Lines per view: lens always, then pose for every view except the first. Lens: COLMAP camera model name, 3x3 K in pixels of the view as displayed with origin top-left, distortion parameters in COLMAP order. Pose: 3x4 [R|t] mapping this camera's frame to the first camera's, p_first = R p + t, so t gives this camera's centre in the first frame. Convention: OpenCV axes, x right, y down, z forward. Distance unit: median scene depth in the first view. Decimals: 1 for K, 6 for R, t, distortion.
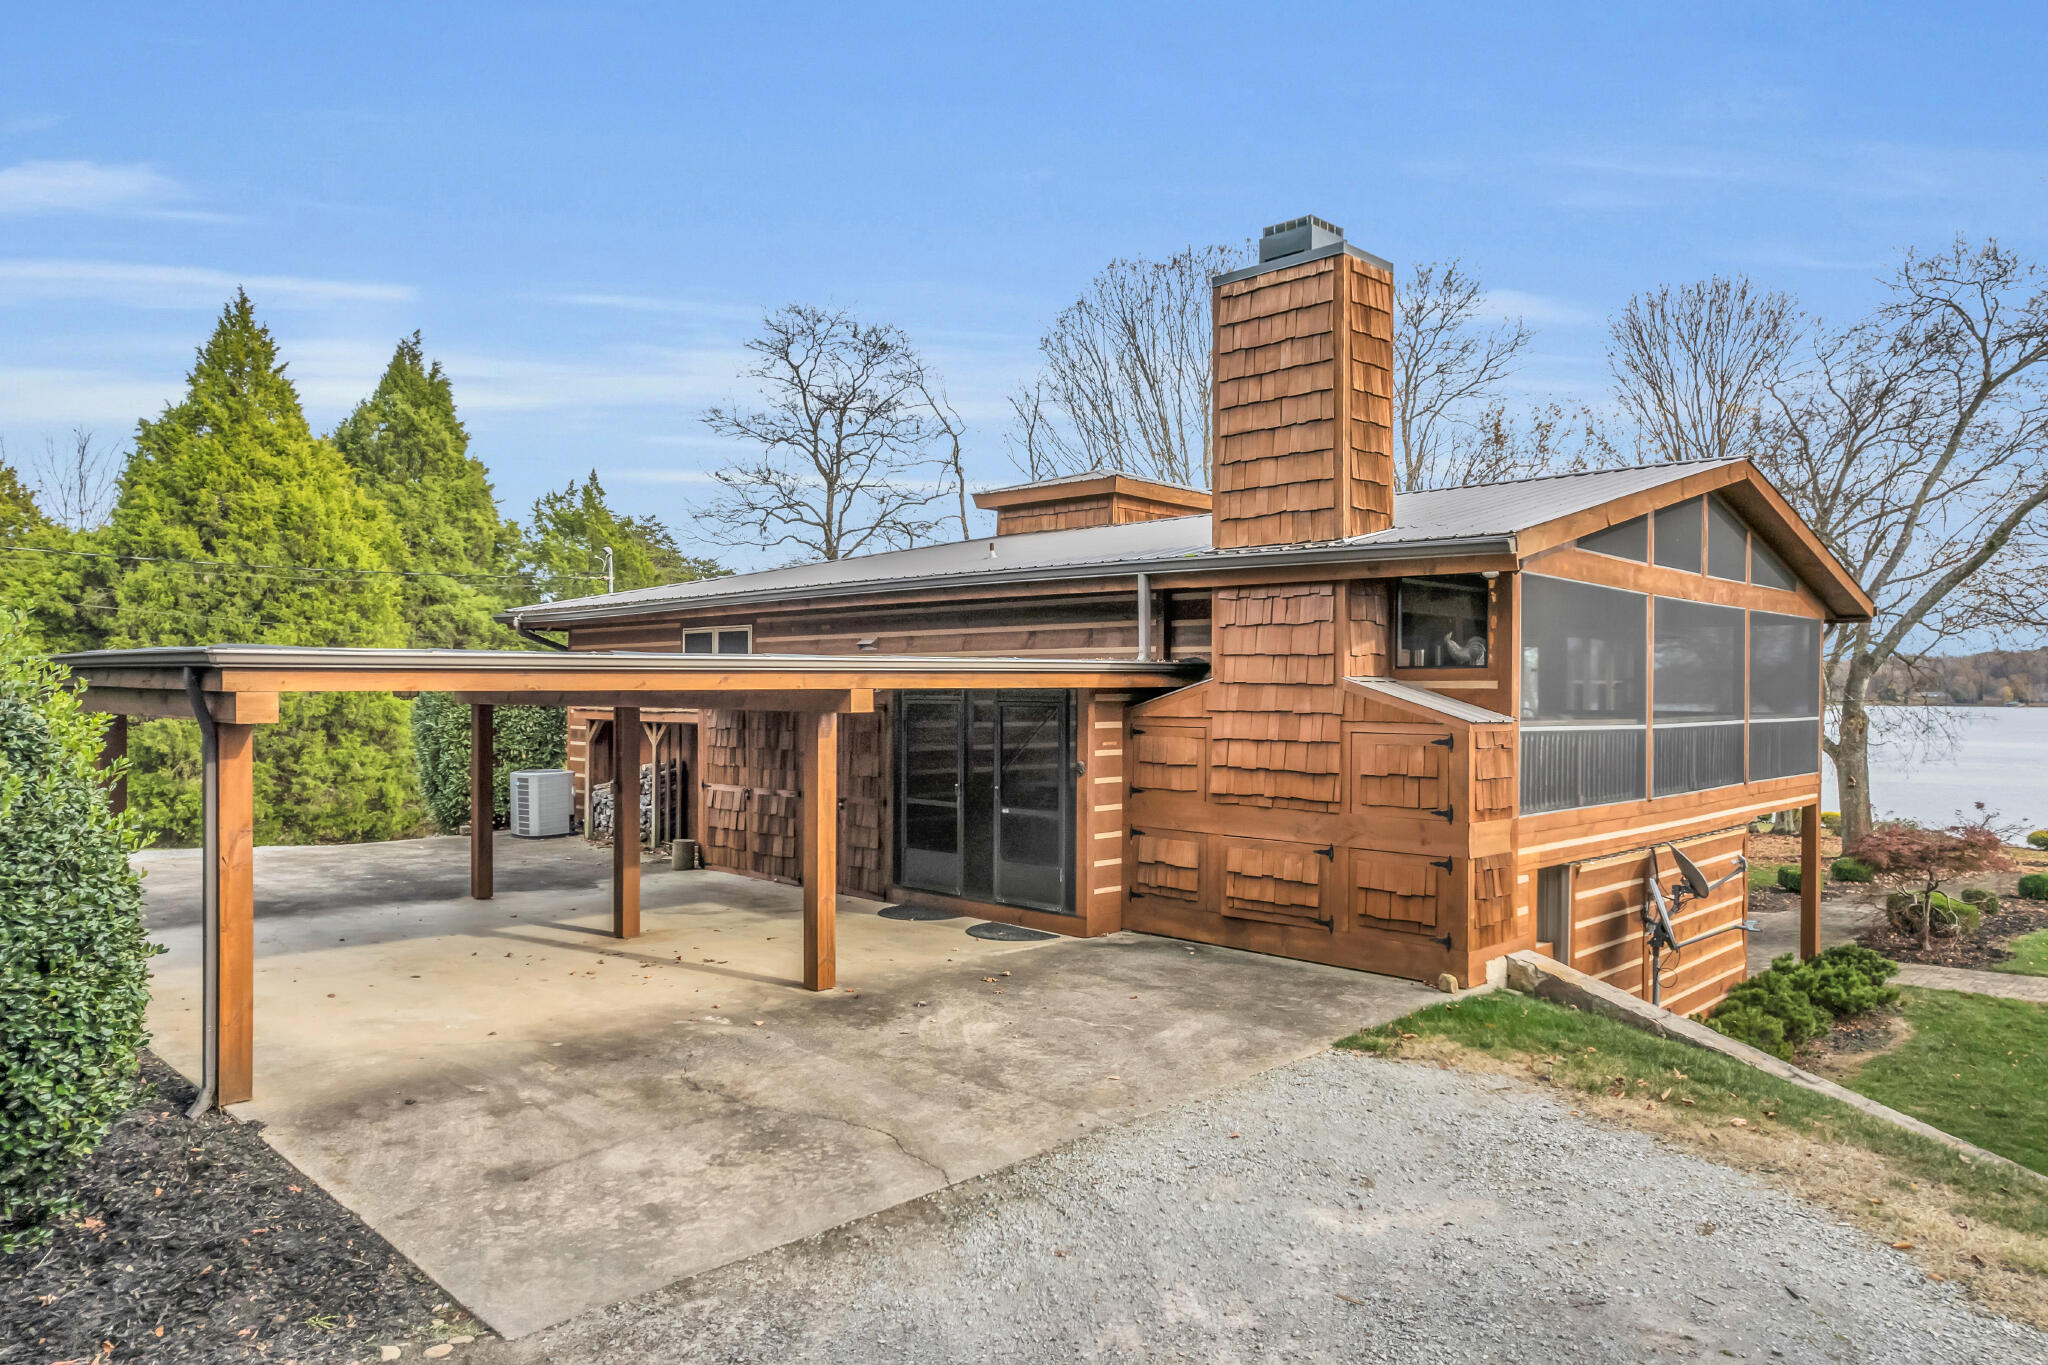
lens RADIAL K [[1316.0, 0, 1024.0], [0, 1316.0, 682.5], [0, 0, 1]] dist [-0.028835, -0.000118]
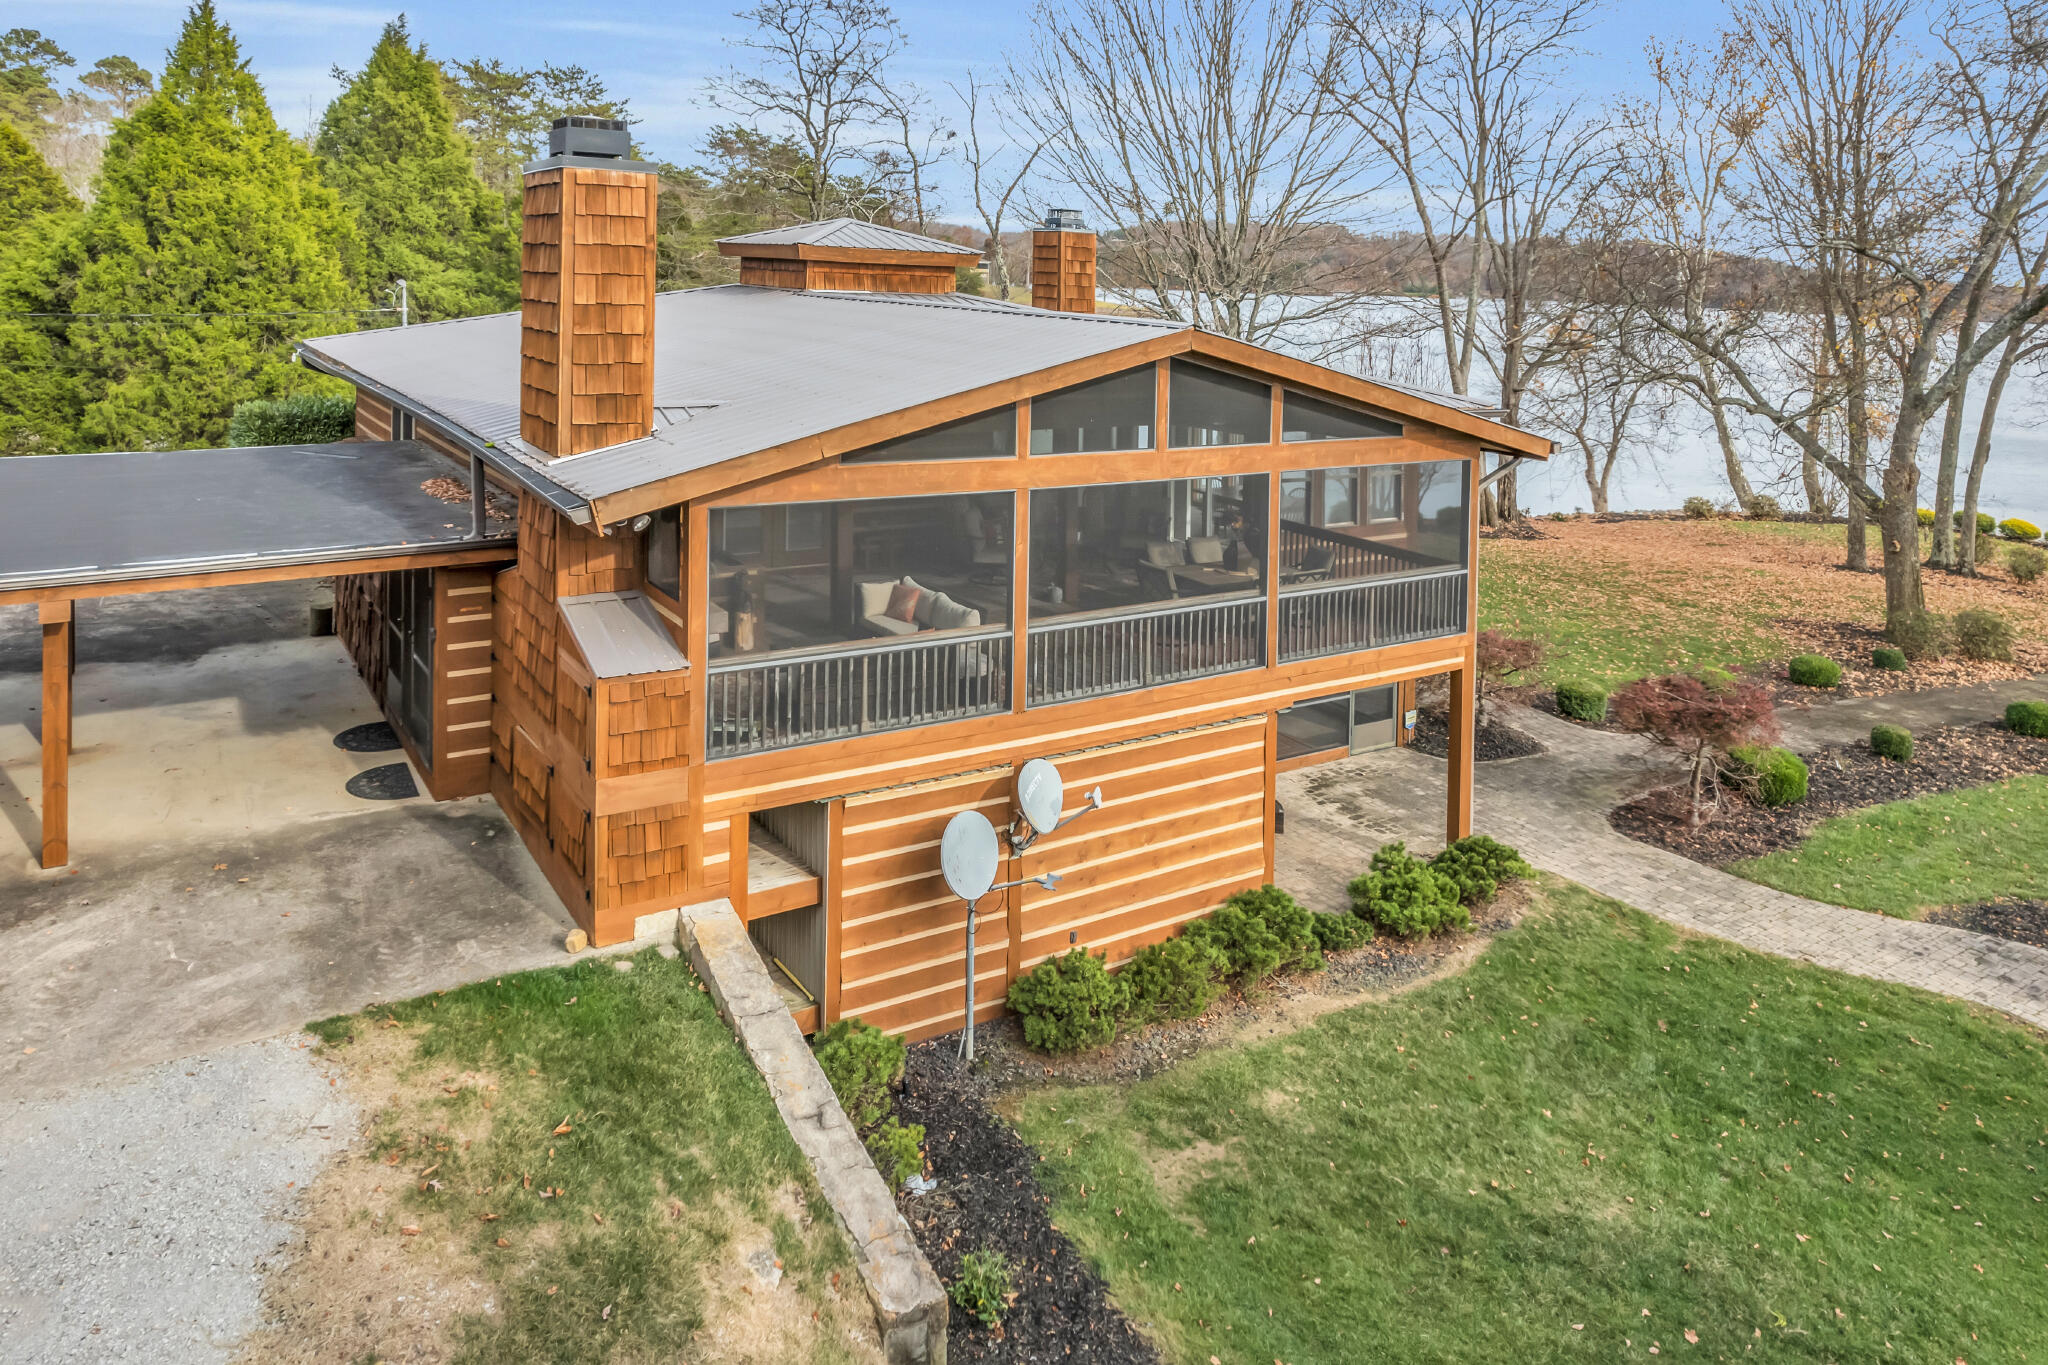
lens RADIAL K [[1363.2, 0, 1023.9], [0, 1363.2, 309.6], [0, 0, 1]] dist [-0.003580, -0.002889]
pose [[0.977717, 0.035420, -0.206918, 0.315492], [-0.028311, 0.998906, 0.037221, -0.107414], [0.208010, -0.030534, 0.977650, 0.033263]]
